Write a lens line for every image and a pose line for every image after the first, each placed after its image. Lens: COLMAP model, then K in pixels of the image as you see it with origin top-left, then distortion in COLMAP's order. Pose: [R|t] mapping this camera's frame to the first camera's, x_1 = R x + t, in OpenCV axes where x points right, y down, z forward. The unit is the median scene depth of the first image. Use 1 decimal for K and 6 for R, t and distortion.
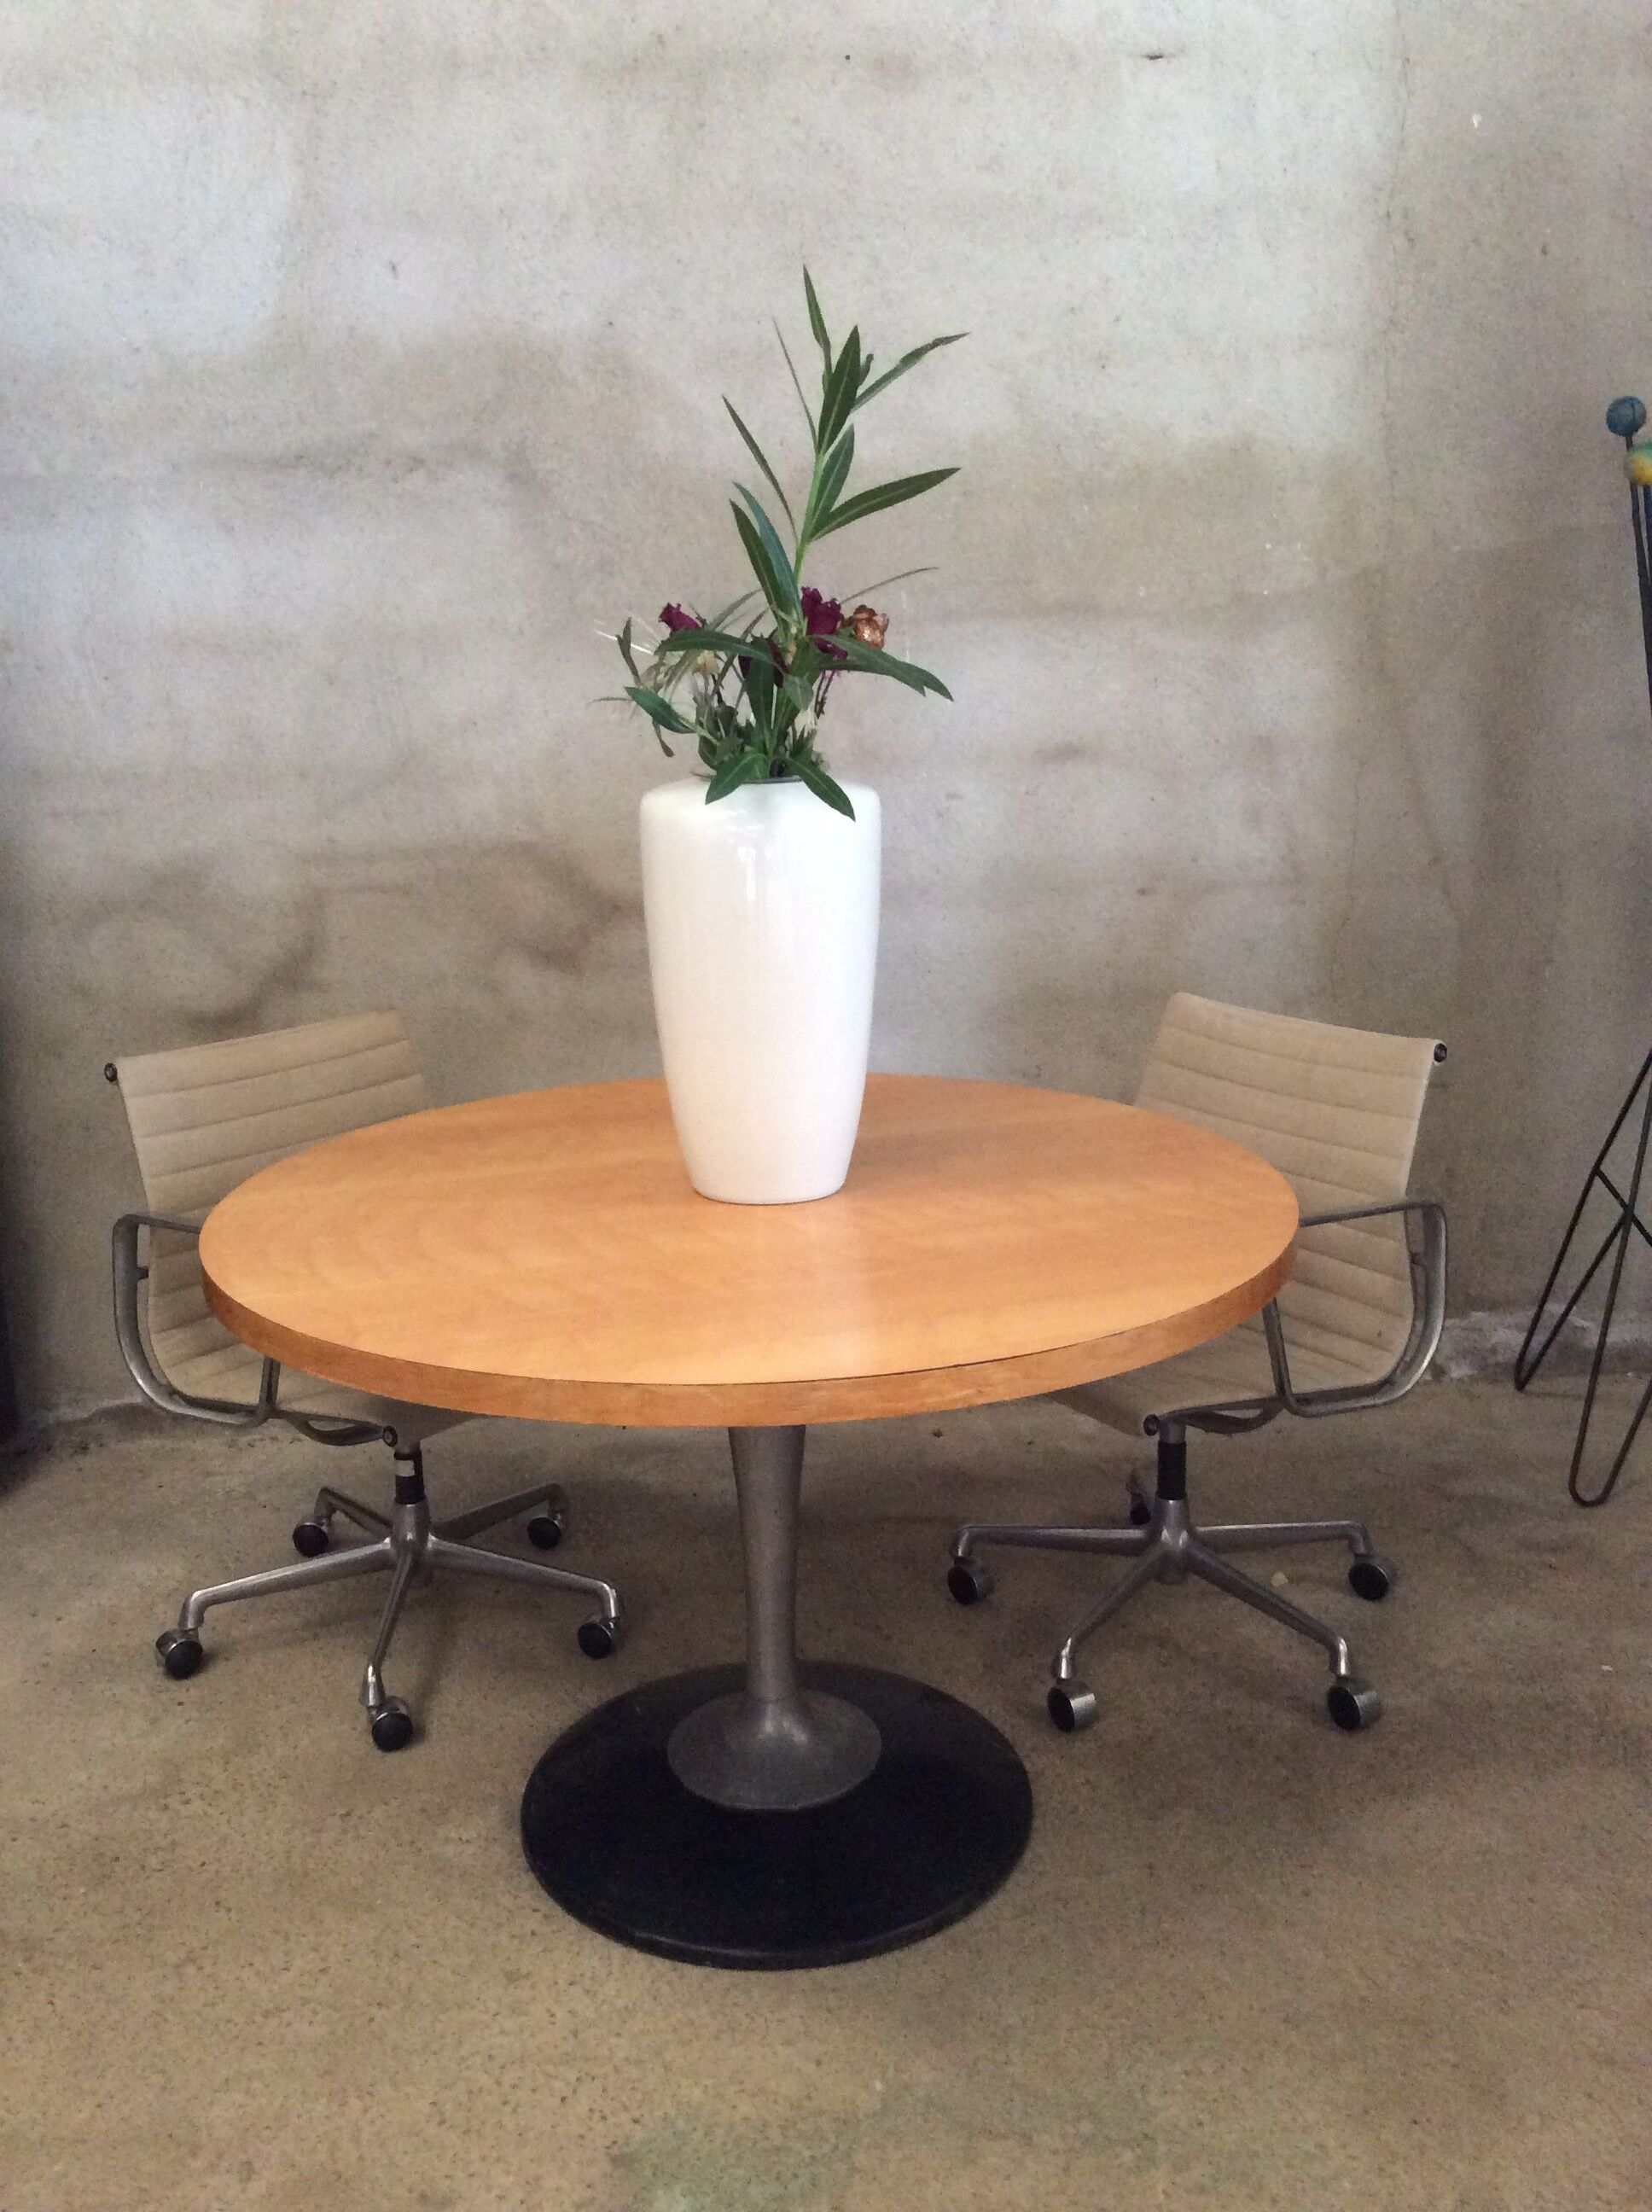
lens RADIAL K [[2010.7, 0, 826.0], [0, 2010.7, 1106.0], [0, 0, 1]] dist [0.105904, -0.194310]
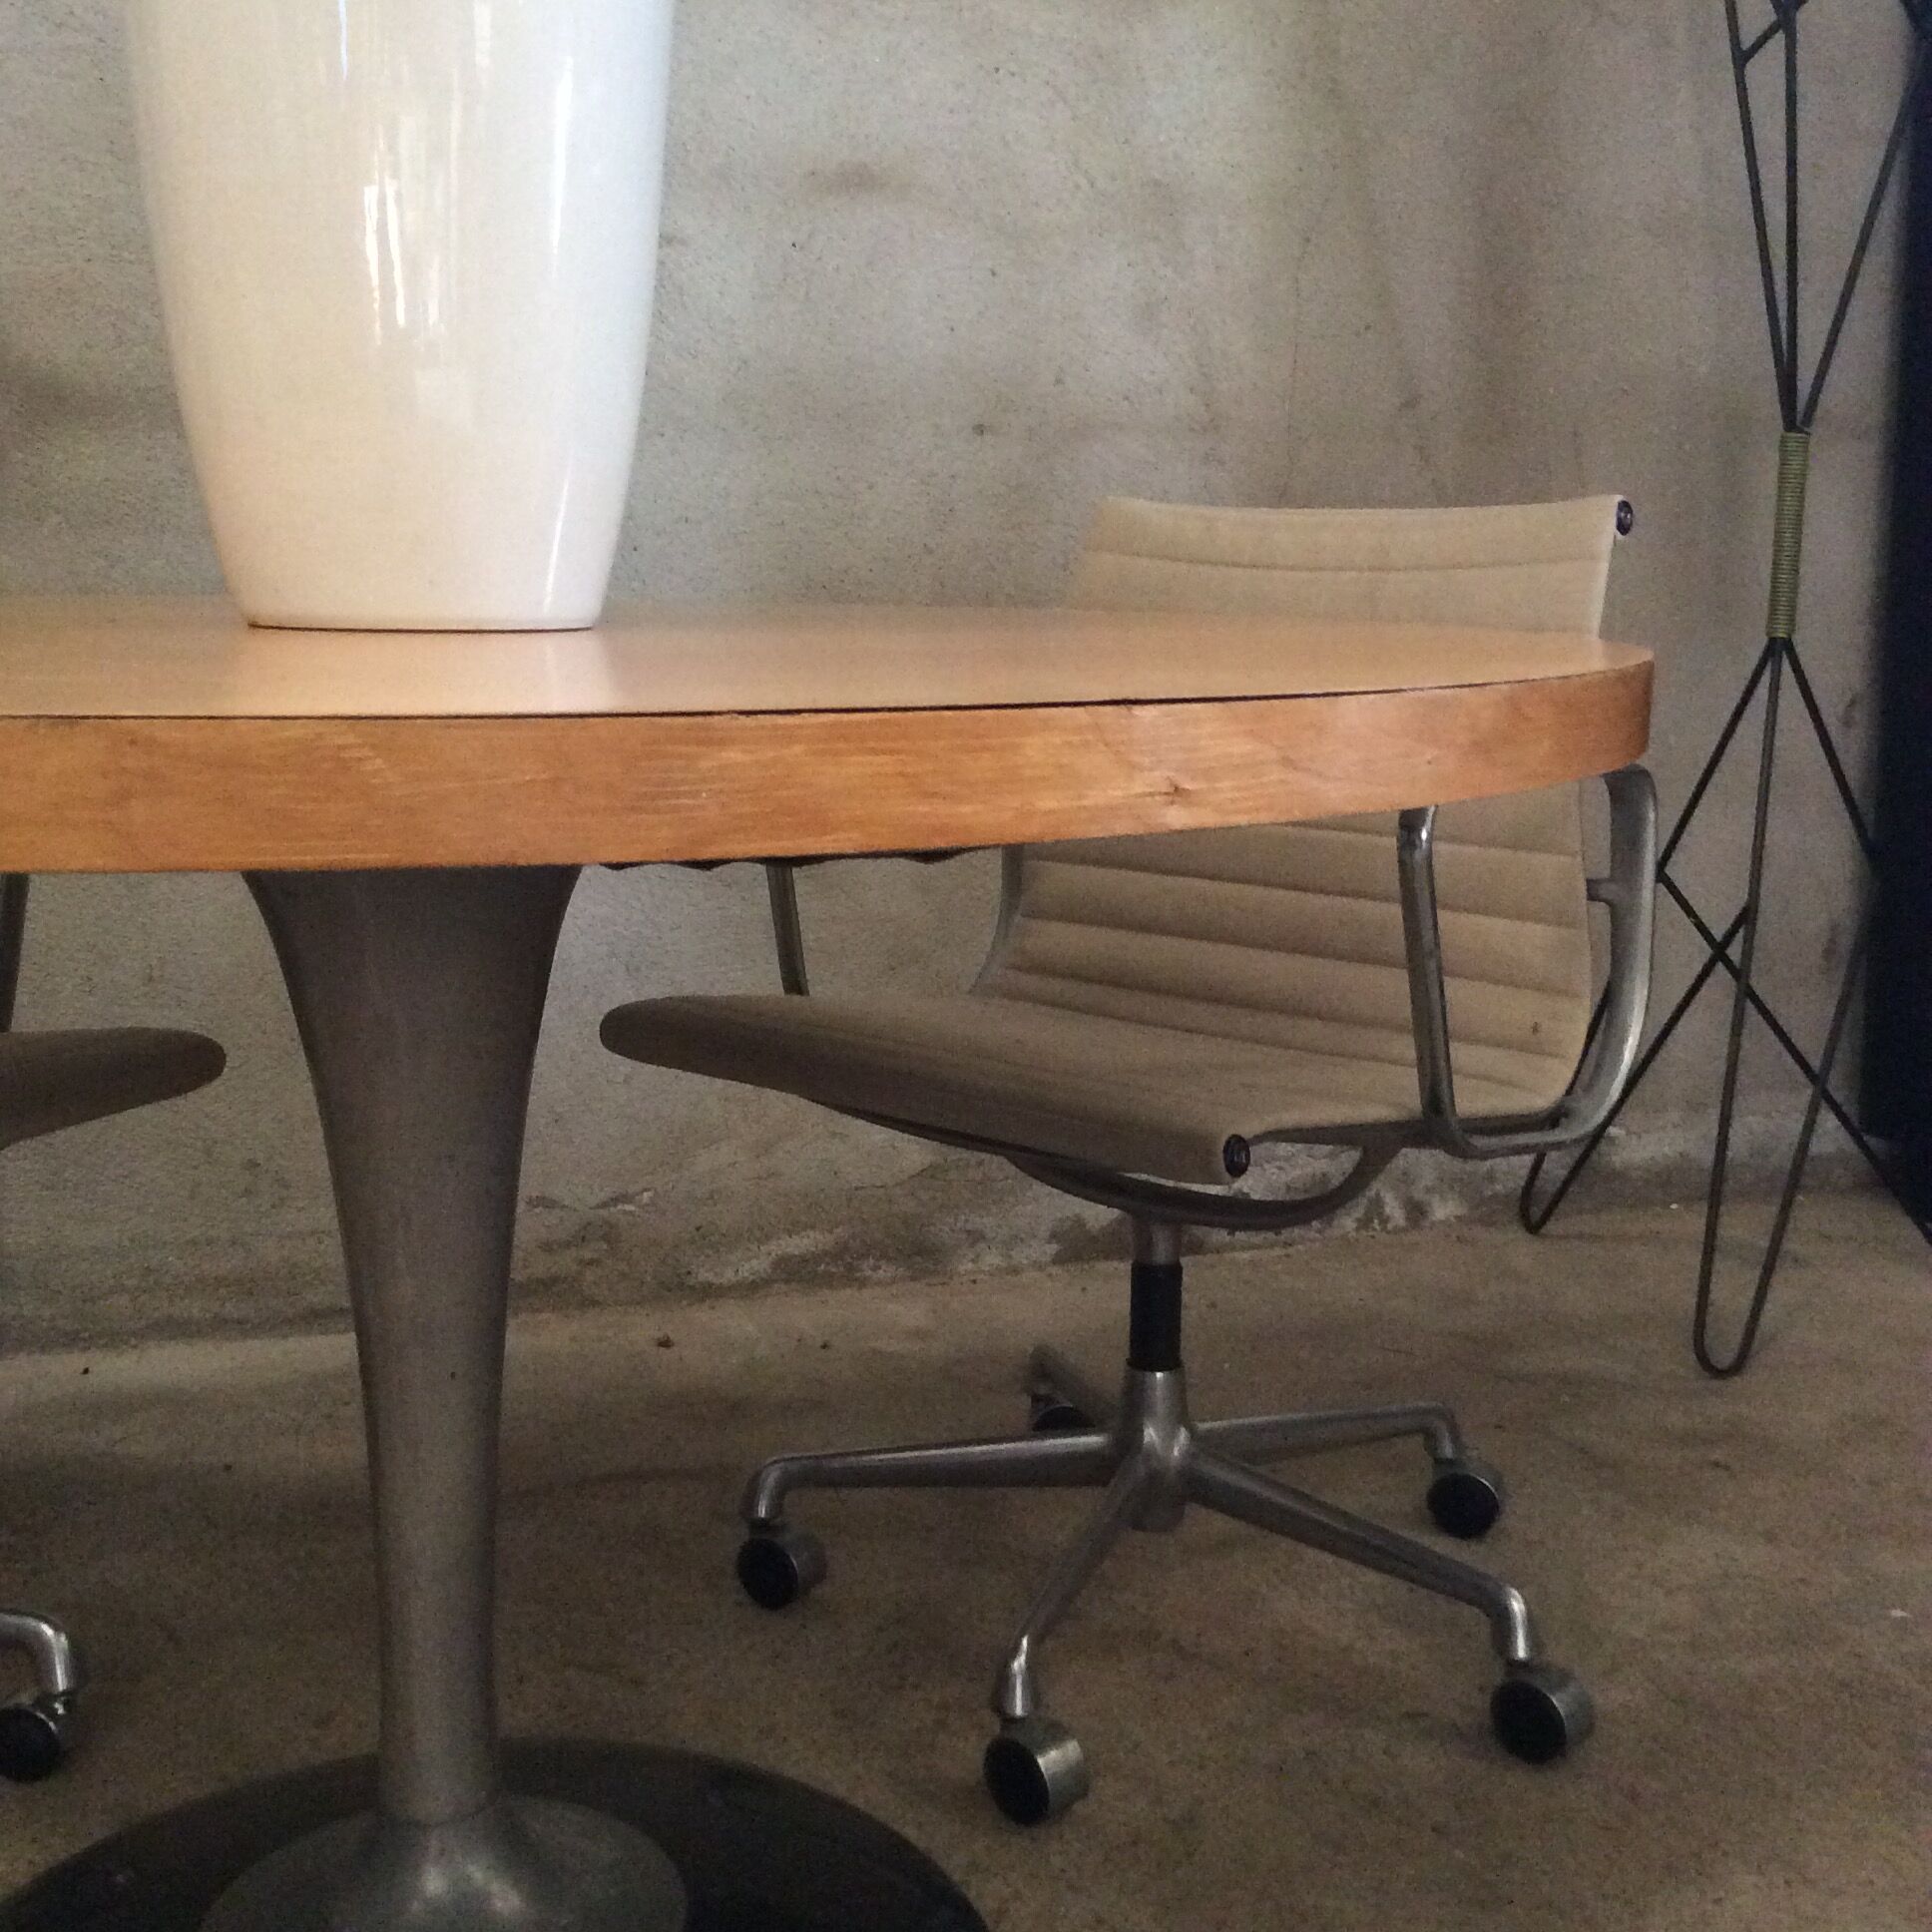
lens RADIAL K [[2347.4, 0, 956.5], [0, 2347.4, 970.2], [0, 0, 1]] dist [0.146915, -0.316400]
pose [[0.969163, -0.018081, 0.245757, -0.038633], [0.032797, 0.997896, -0.055923, 0.129043], [-0.244229, 0.062259, 0.967717, 0.418572]]
